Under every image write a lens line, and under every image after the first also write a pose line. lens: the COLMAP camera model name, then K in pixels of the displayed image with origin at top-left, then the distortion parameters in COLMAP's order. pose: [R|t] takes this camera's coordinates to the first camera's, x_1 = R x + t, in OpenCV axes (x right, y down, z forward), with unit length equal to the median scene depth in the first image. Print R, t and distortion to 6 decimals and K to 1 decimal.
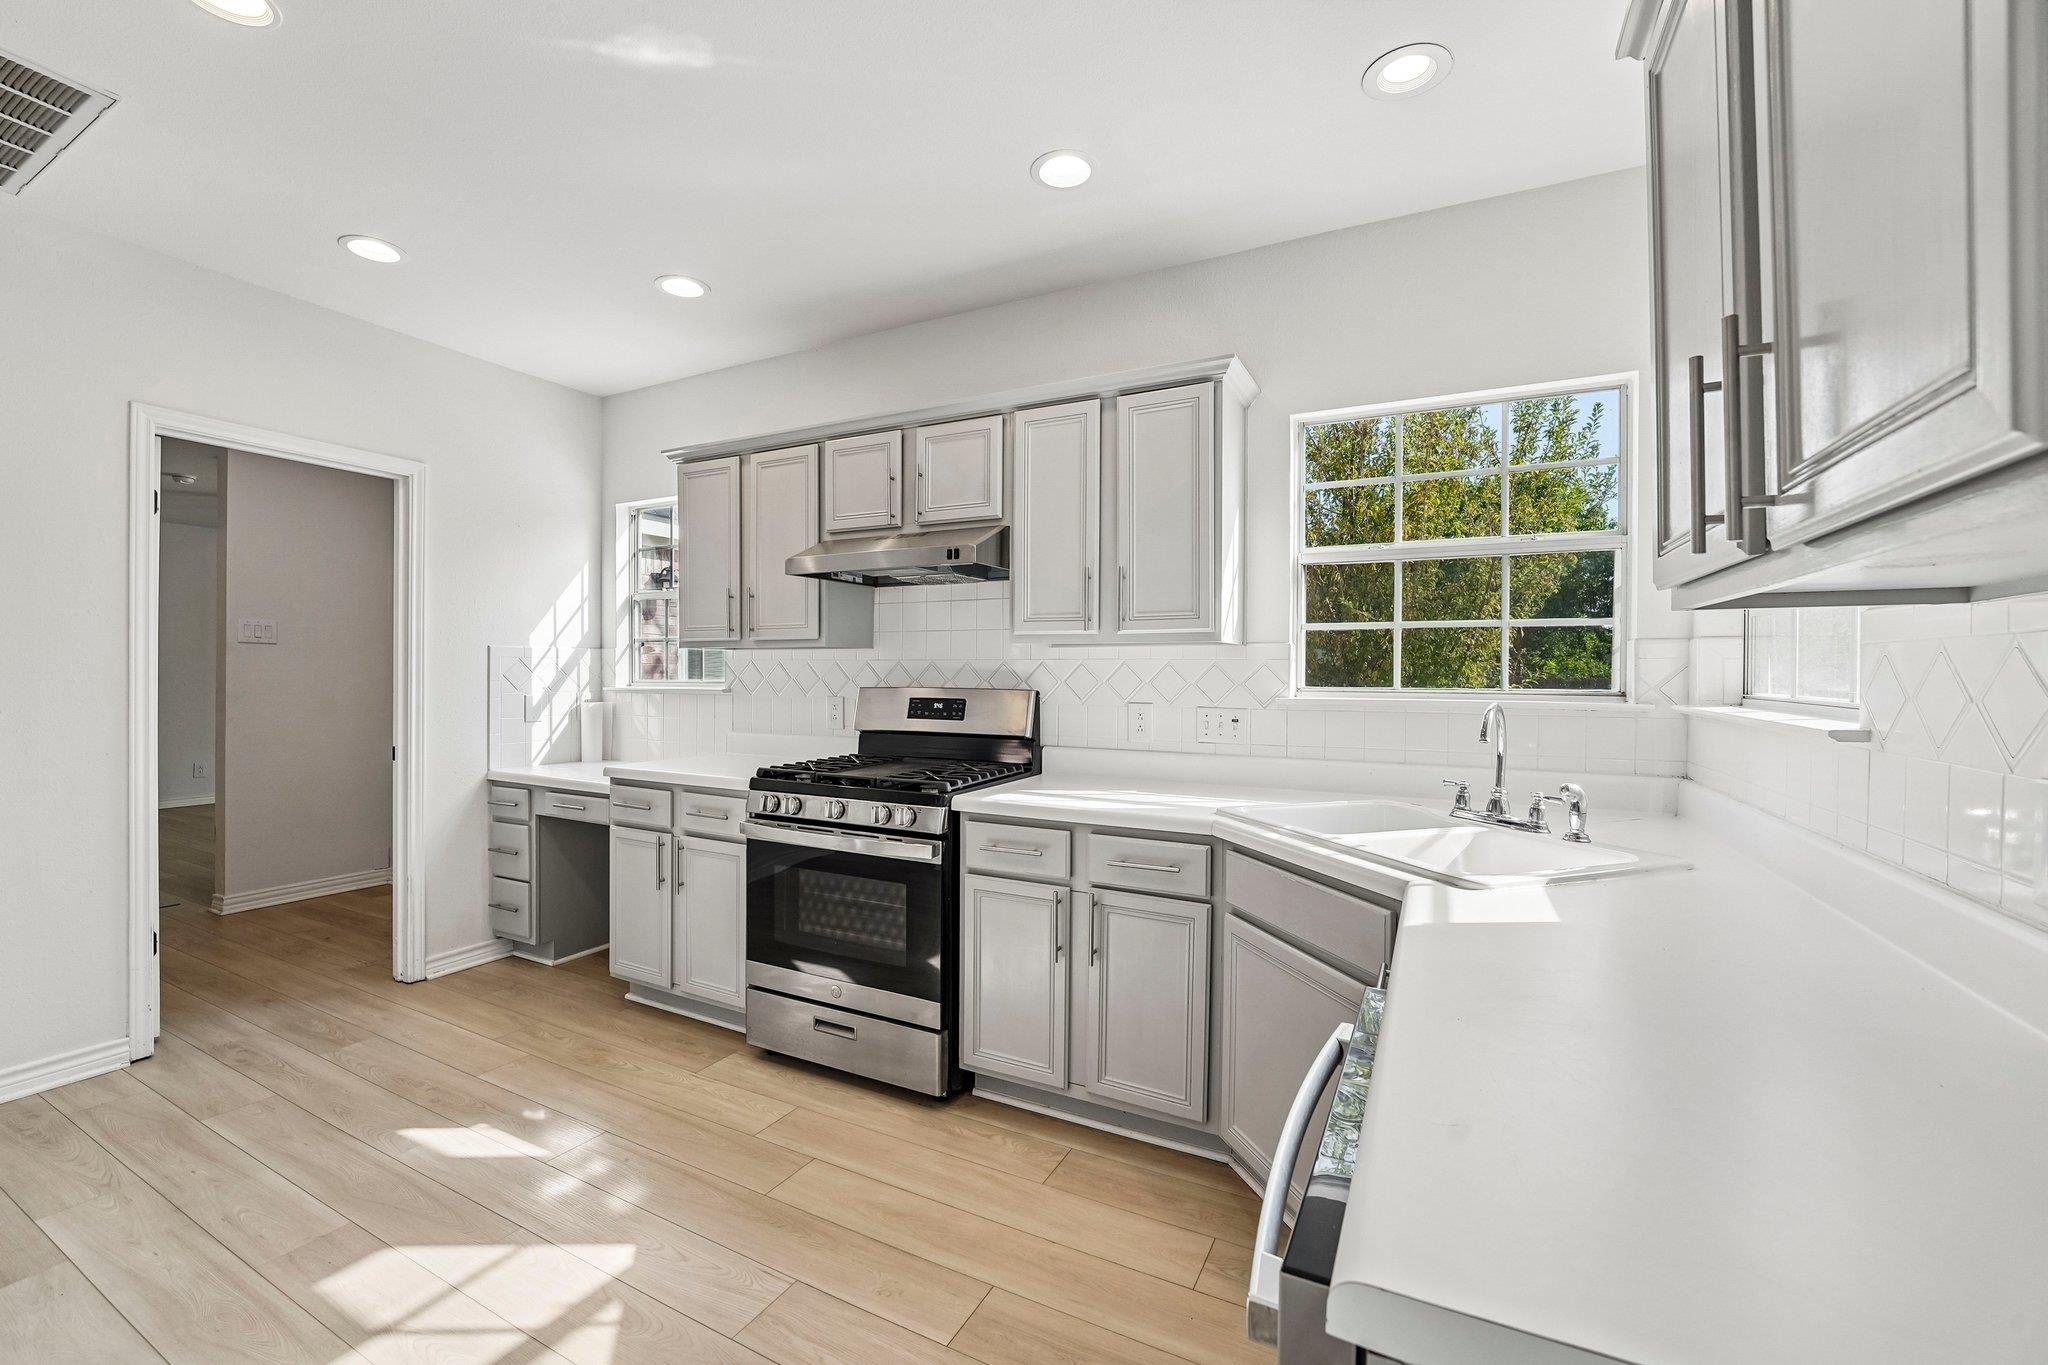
lens RADIAL K [[833.9, 0, 1010.3], [0, 833.9, 680.4], [0, 0, 1]] dist [-0.016442, 0.000264]
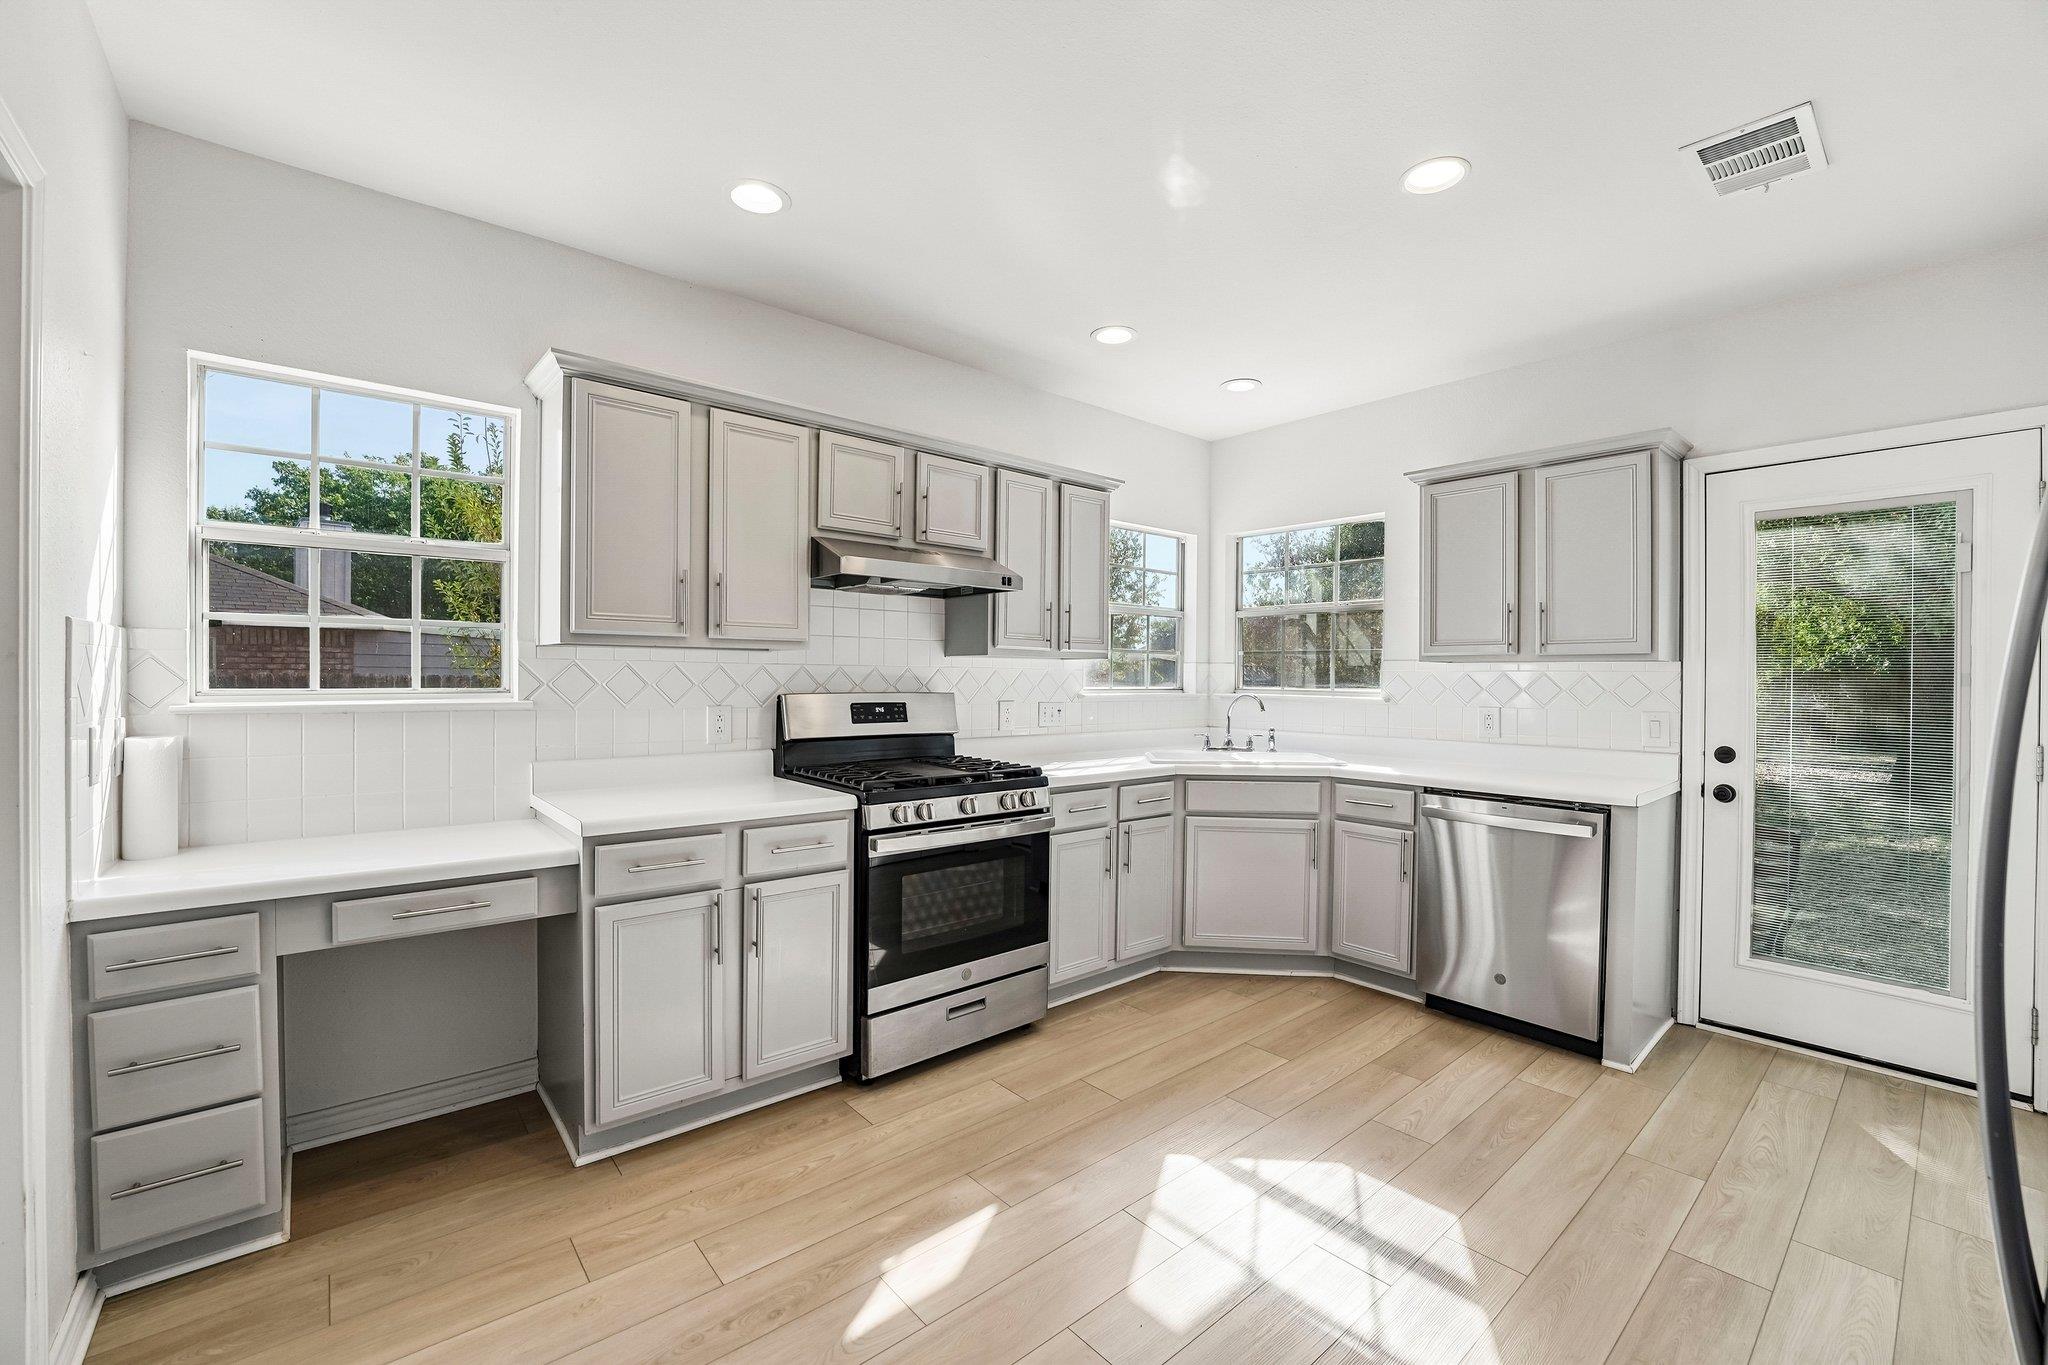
lens RADIAL K [[833.9, 0, 1007.6], [0, 833.9, 681.2], [0, 0, 1]] dist [-0.016442, 0.000264]
pose [[0.379197, -0.004185, 0.925306, -1.043482], [0.002712, 0.999991, 0.003411, -0.009075], [-0.925312, 0.001216, 0.379205, 0.472374]]
